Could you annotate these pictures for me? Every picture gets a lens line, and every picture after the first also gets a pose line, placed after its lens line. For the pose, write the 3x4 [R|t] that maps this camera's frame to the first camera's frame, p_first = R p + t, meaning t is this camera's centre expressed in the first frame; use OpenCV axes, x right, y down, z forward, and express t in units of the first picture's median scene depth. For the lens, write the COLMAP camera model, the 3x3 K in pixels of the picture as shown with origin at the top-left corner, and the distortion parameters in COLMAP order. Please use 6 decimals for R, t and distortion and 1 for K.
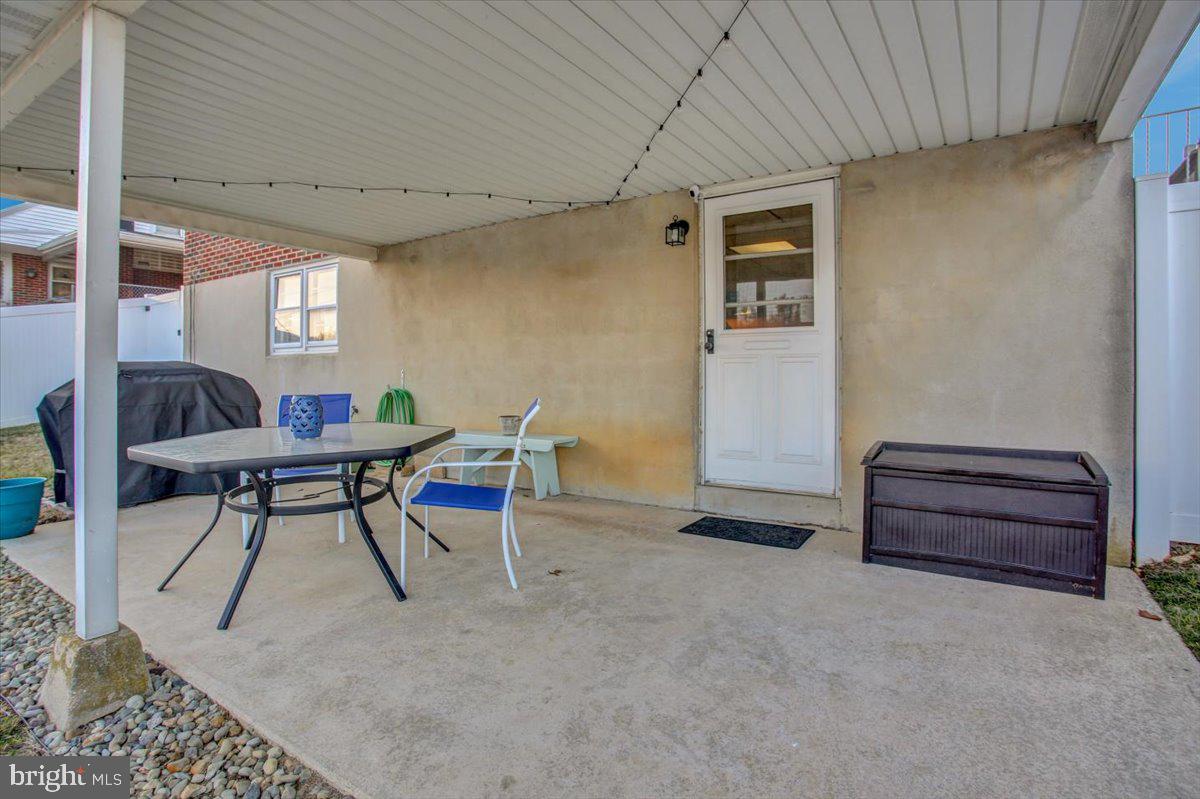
lens RADIAL K [[596.8, 0, 597.4], [0, 596.8, 371.0], [0, 0, 1]] dist [-0.042881, 0.000345]
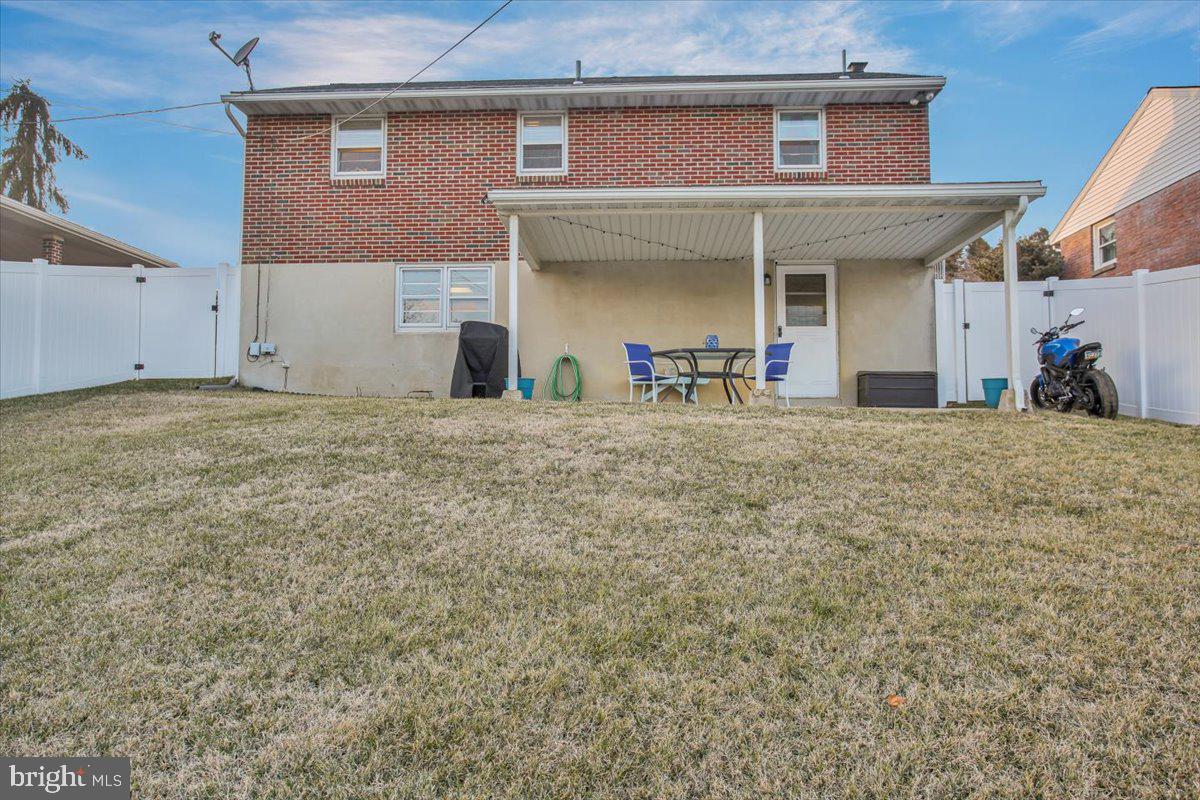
lens RADIAL K [[837.6, 0, 607.0], [0, 837.6, 381.5], [0, 0, 1]] dist [-0.018785, 0.001409]
pose [[0.856501, 0.033090, 0.515083, -1.921430], [-0.001504, 0.998099, -0.061619, 0.322113], [-0.516143, 0.052002, 0.854922, -1.264492]]
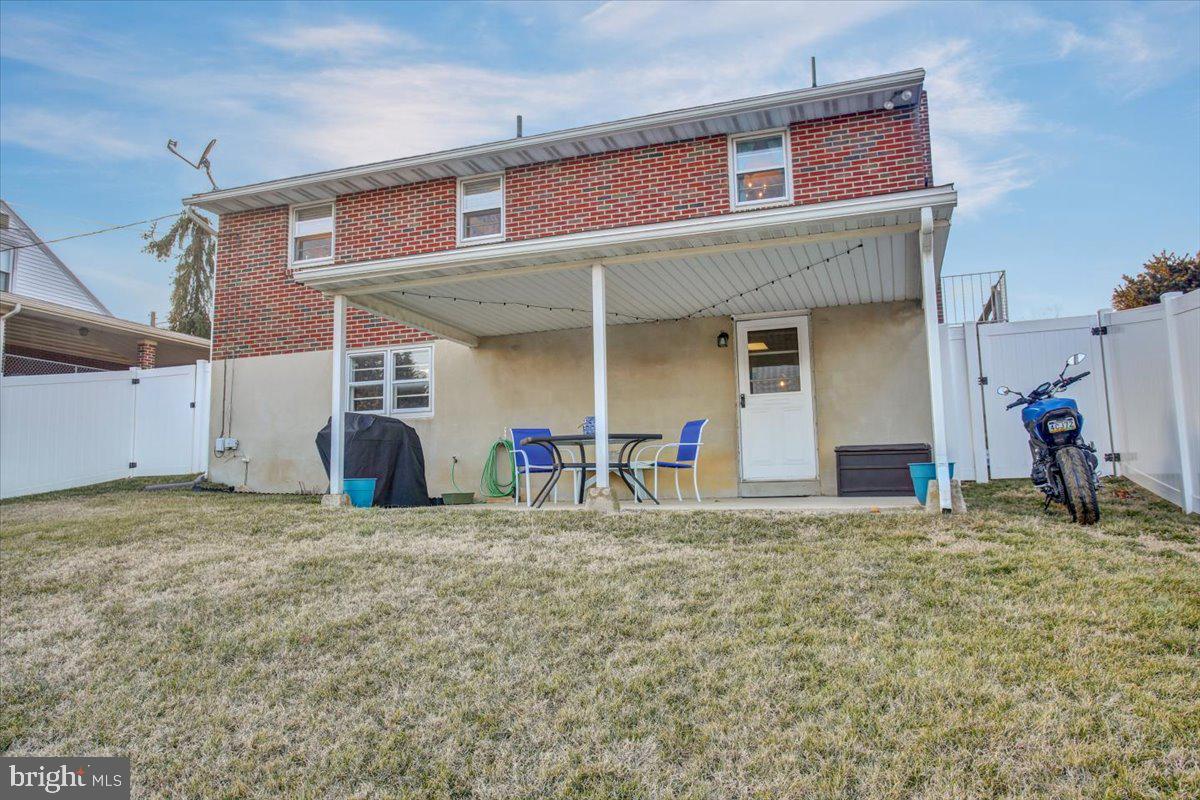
lens RADIAL K [[837.6, 0, 607.0], [0, 837.6, 381.5], [0, 0, 1]] dist [-0.018785, 0.001409]
pose [[0.965858, 0.017382, 0.258487, -0.854427], [0.019065, 0.990272, -0.137830, 0.231977], [-0.258368, 0.138053, 0.956131, -1.294363]]
